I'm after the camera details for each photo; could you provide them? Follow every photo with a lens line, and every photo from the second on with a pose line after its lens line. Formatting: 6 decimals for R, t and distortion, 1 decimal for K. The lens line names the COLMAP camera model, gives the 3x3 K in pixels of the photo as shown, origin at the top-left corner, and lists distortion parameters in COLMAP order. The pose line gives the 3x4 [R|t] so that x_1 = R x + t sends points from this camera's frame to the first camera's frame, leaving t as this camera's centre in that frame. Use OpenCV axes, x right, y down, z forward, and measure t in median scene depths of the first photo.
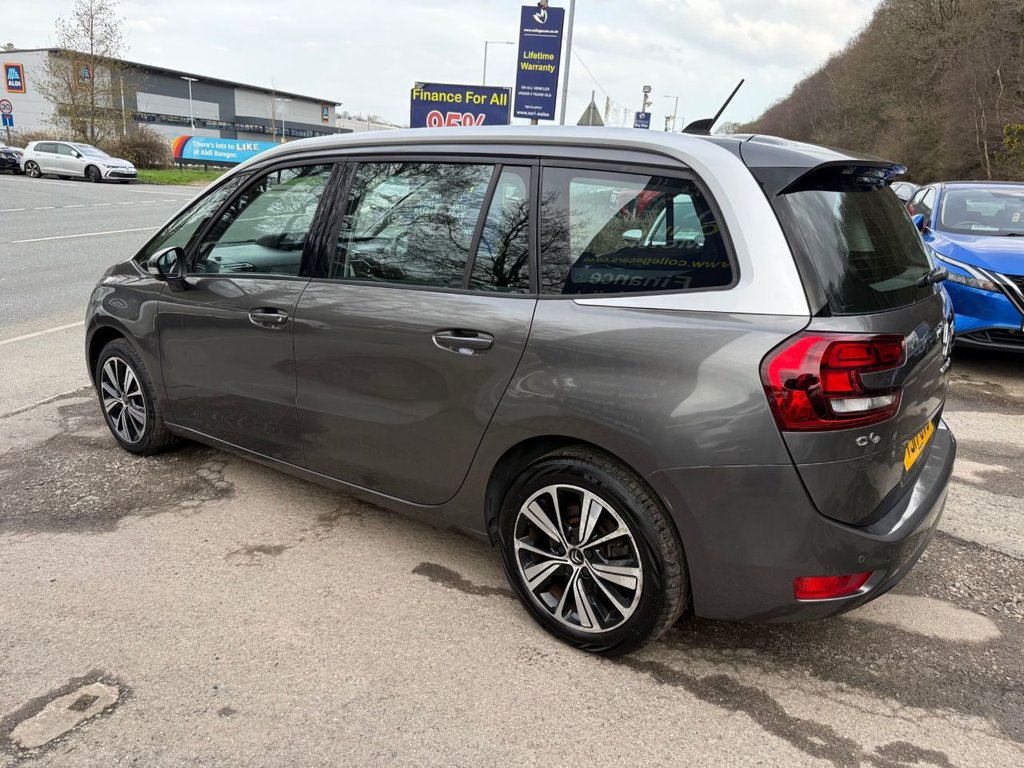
lens RADIAL K [[728.5, 0, 514.6], [0, 728.5, 383.6], [0, 0, 1]] dist [0.014456, -0.021664]
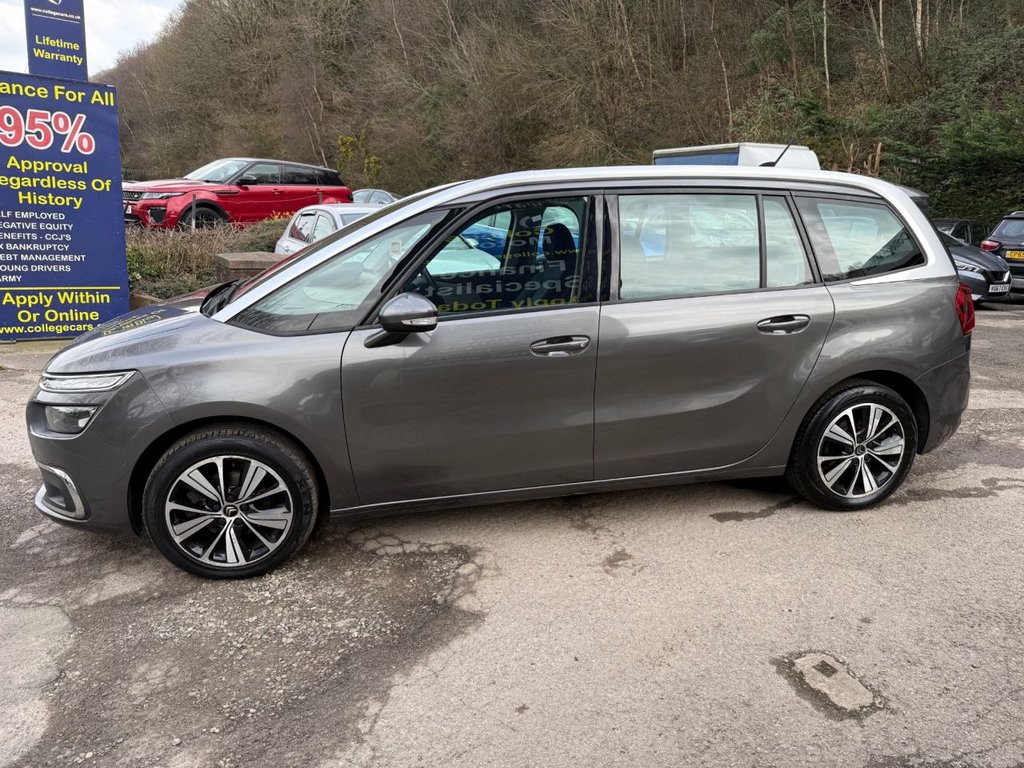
lens RADIAL K [[728.5, 0, 519.3], [0, 728.5, 381.3], [0, 0, 1]] dist [0.014456, -0.021664]
pose [[0.654052, -0.203980, 0.728429, -1.270692], [0.208288, 0.974296, 0.085809, -0.159098], [-0.727209, 0.095599, 0.679727, 0.399896]]
